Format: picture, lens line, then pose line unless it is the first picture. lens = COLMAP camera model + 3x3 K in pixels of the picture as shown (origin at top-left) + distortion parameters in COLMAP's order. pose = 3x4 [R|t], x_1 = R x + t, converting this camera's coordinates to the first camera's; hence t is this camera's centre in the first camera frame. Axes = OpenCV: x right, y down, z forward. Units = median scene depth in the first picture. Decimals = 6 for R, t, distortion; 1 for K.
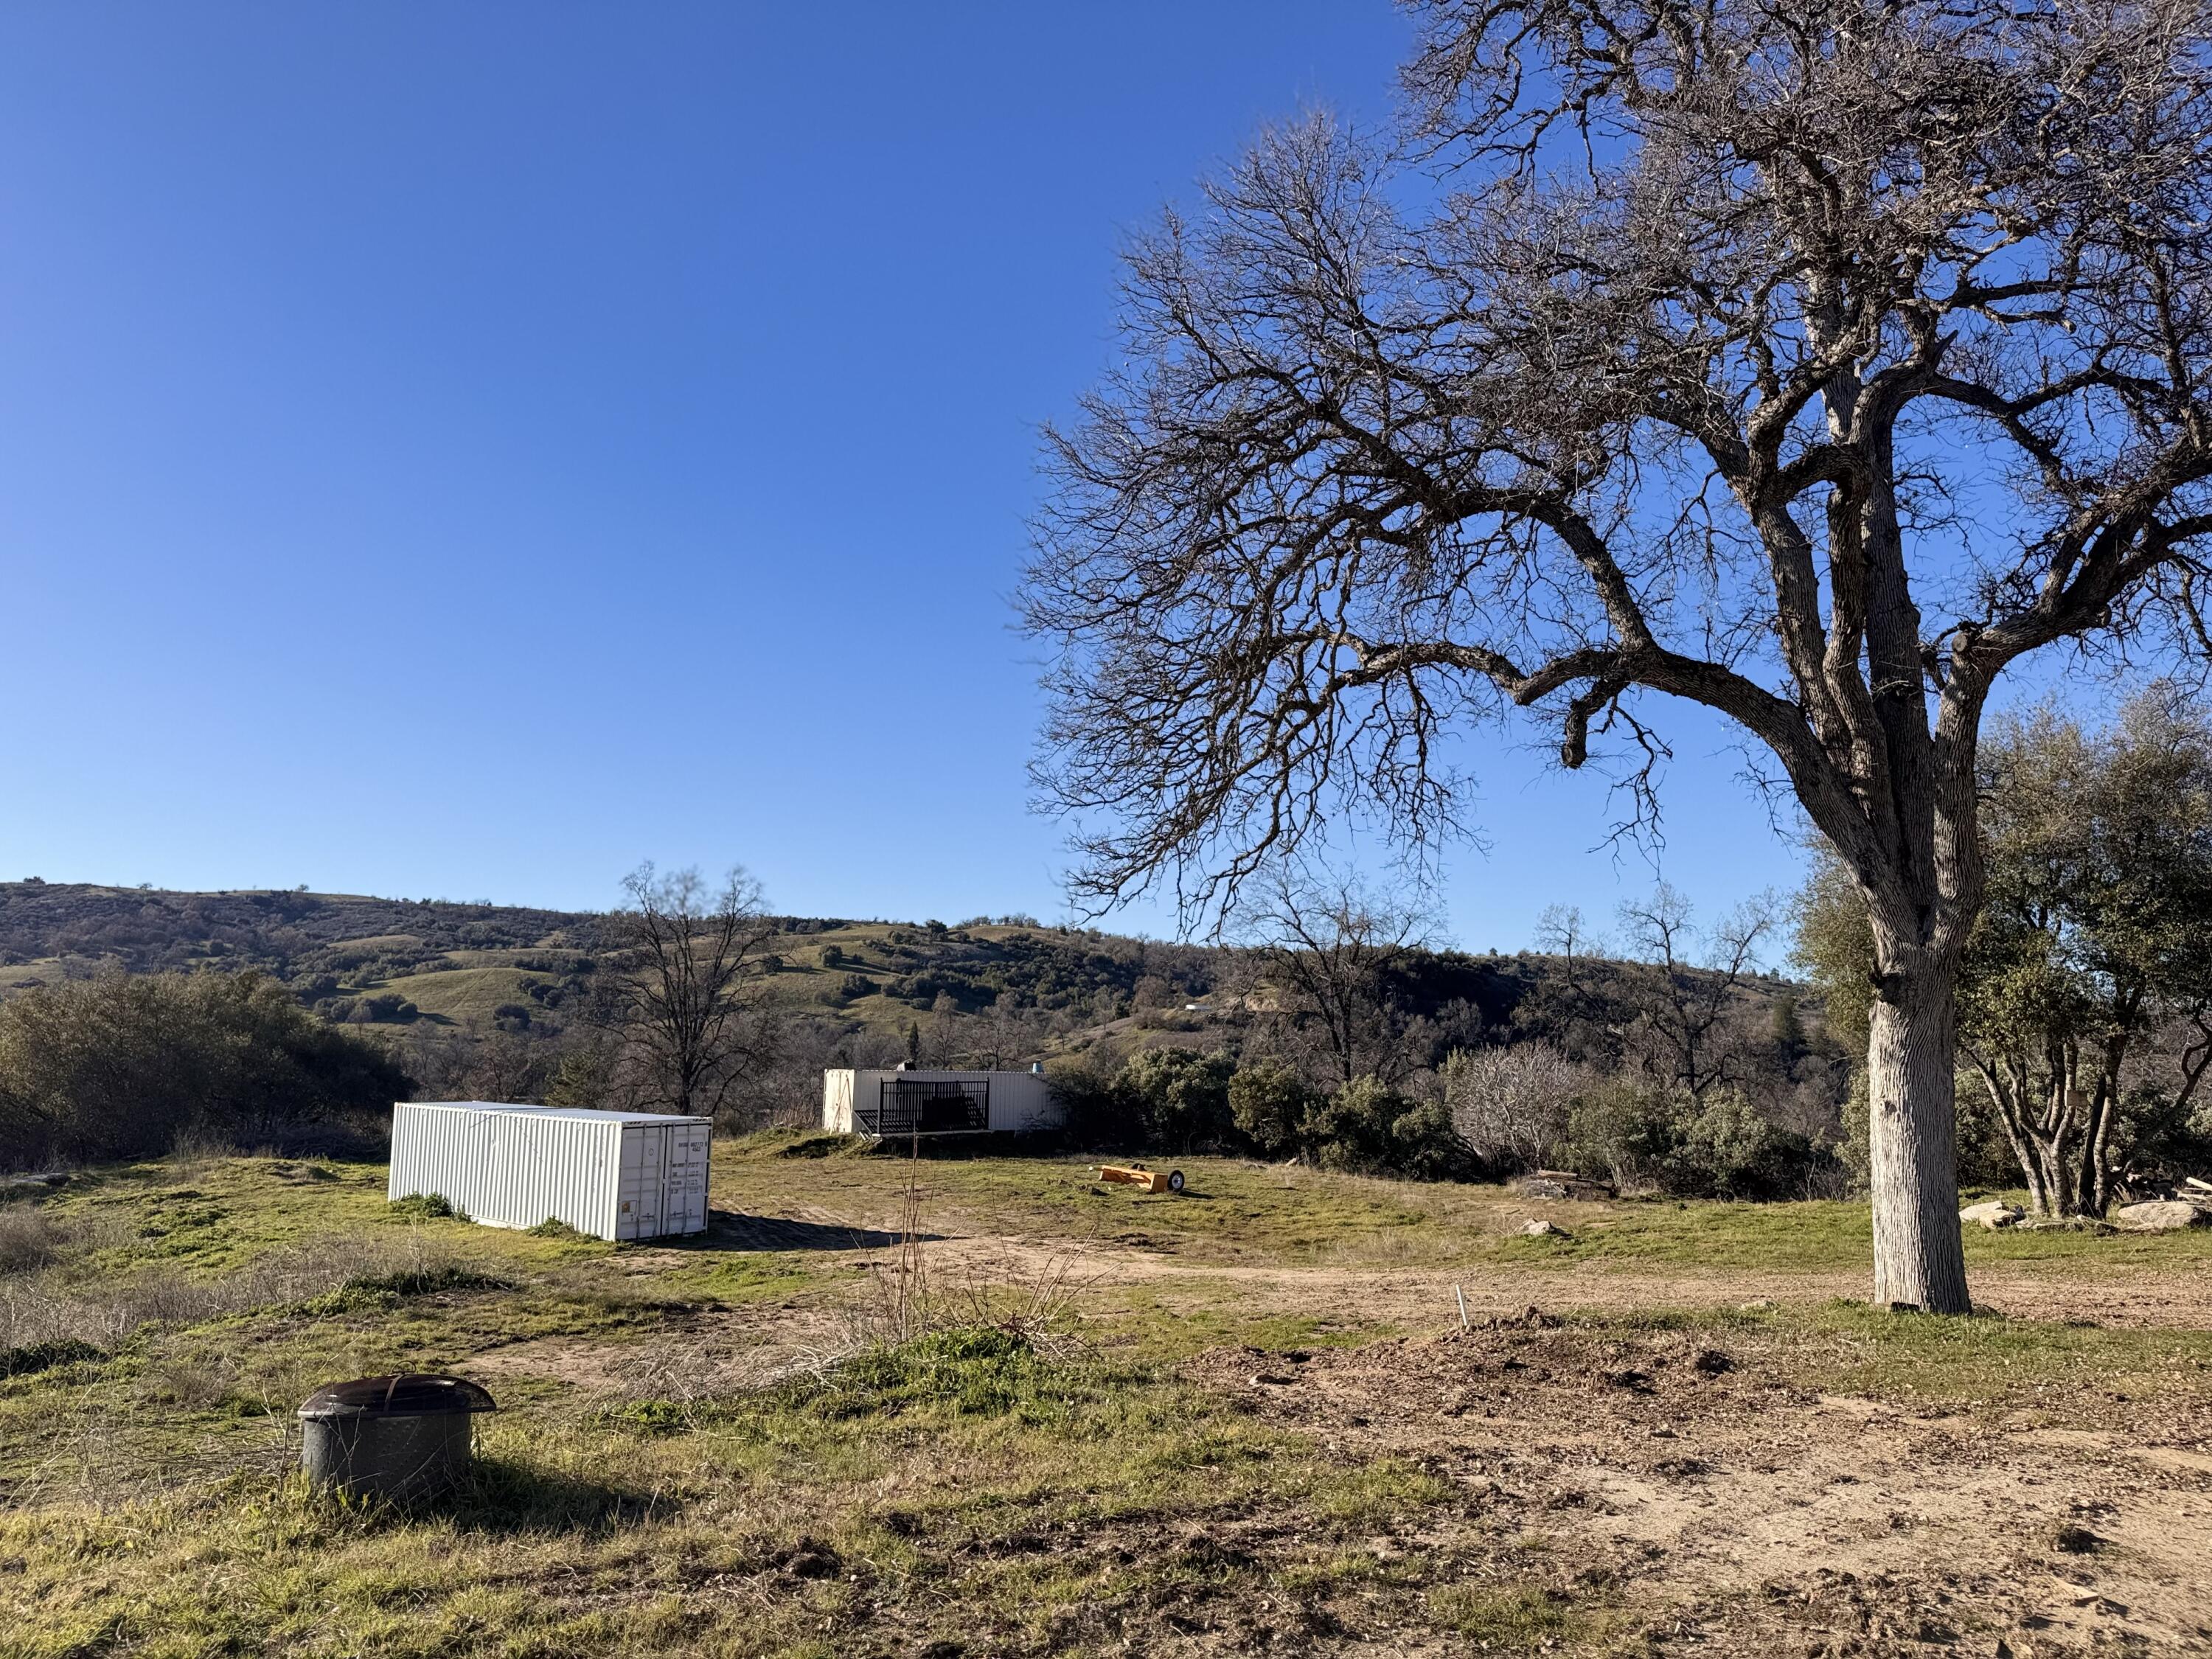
lens RADIAL K [[1529.4, 0, 1093.6], [0, 1529.4, 849.9], [0, 0, 1]] dist [0.176564, -0.306738]
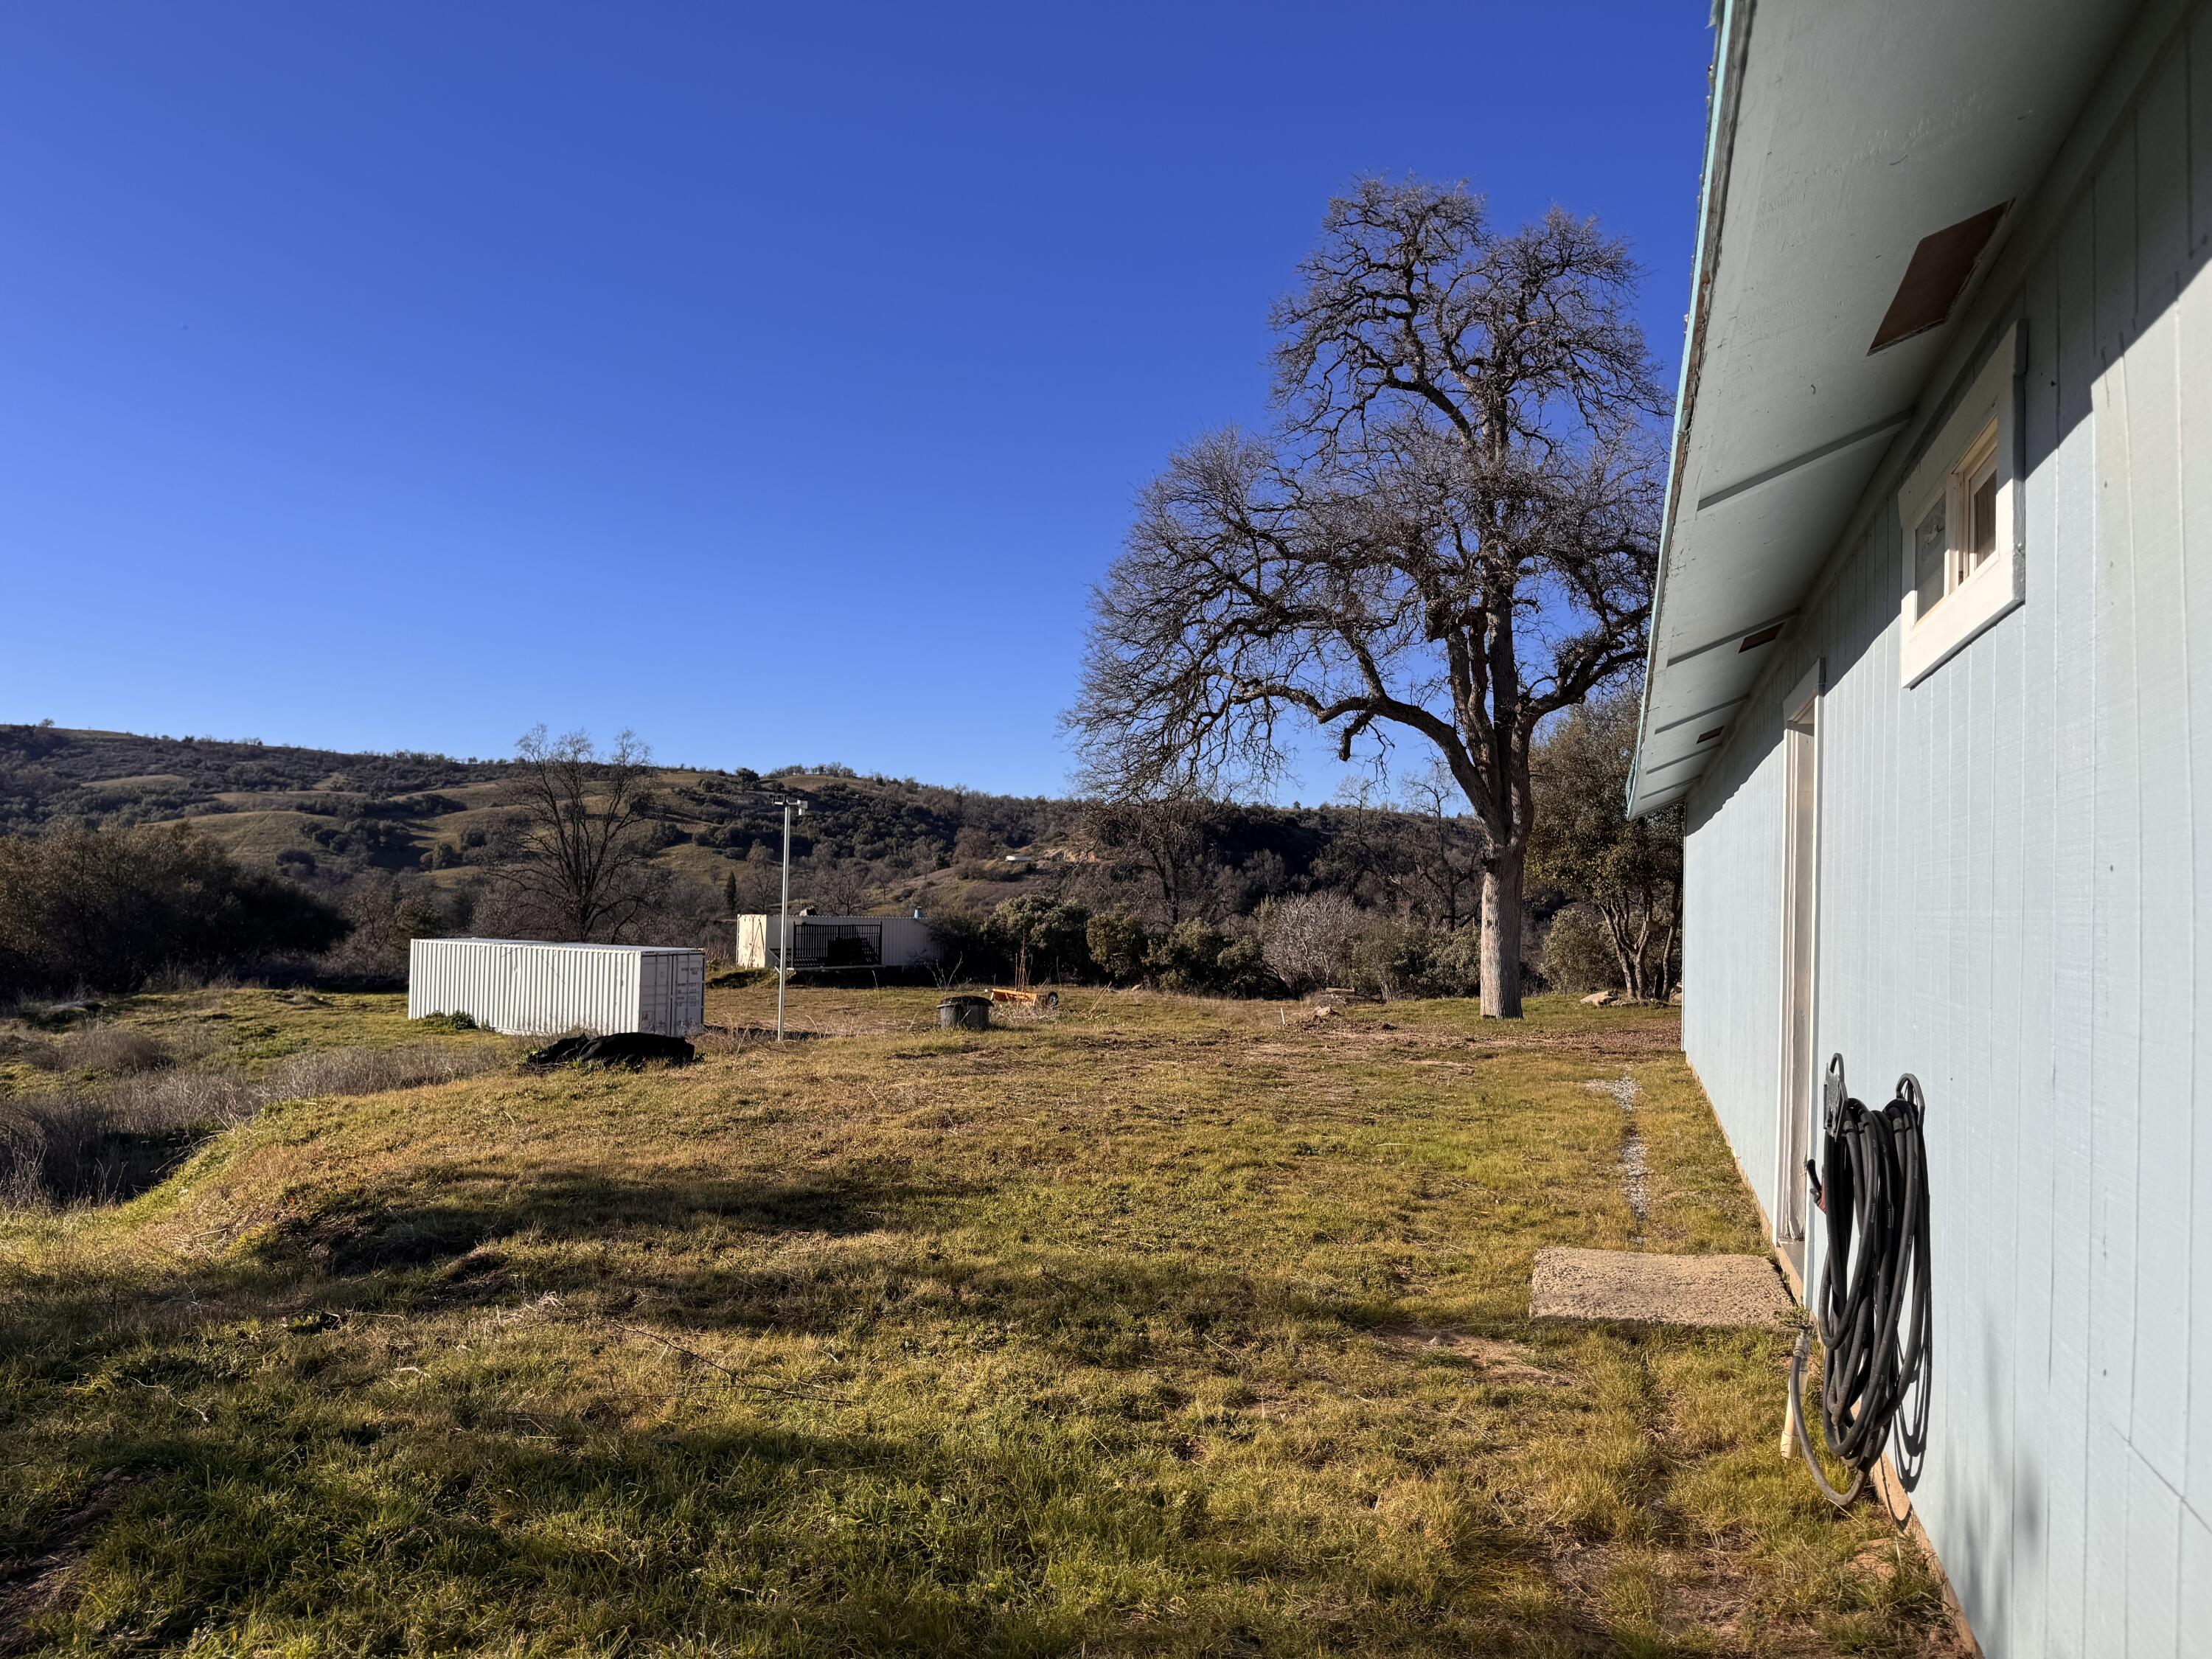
lens RADIAL K [[1529.4, 0, 1093.6], [0, 1529.4, 849.9], [0, 0, 1]] dist [0.176564, -0.306738]
pose [[0.992663, 0.004451, 0.120831, -0.034535], [-0.016175, 0.995229, 0.096220, -0.016264], [-0.119826, -0.097468, 0.987999, -0.127487]]
